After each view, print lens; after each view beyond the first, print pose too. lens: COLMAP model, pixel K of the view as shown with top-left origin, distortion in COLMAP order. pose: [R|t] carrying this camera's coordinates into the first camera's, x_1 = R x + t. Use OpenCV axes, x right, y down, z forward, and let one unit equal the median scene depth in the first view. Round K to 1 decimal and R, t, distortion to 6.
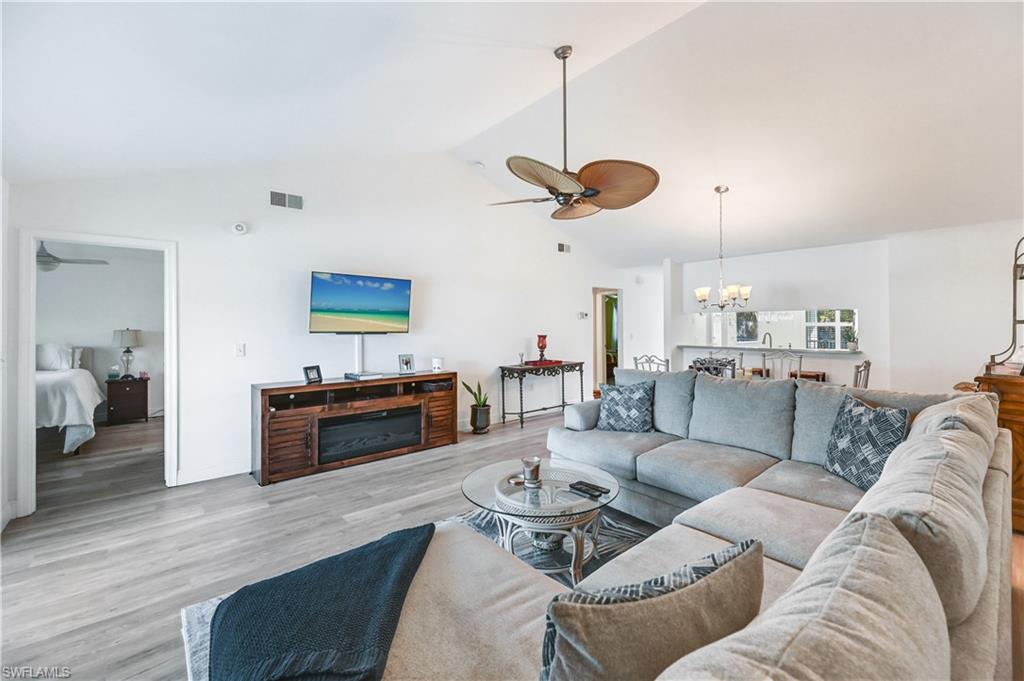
lens RADIAL K [[444.9, 0, 510.0], [0, 444.9, 330.6], [0, 0, 1]] dist [0.033874, -0.000130]
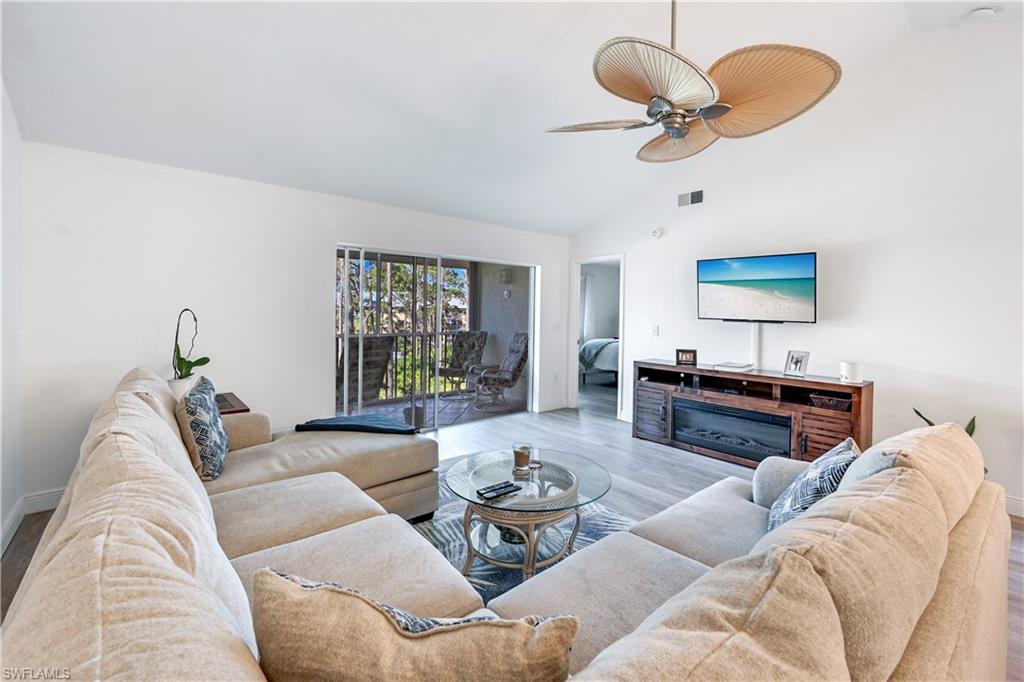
lens RADIAL K [[416.1, 0, 501.0], [0, 416.1, 325.6], [0, 0, 1]] dist [0.000496, 0.000053]
pose [[-0.004851, 0.041222, -0.999138, 0.427089], [-0.027133, 0.998777, 0.041338, -0.005291], [0.999620, 0.027310, -0.003727, 0.429628]]
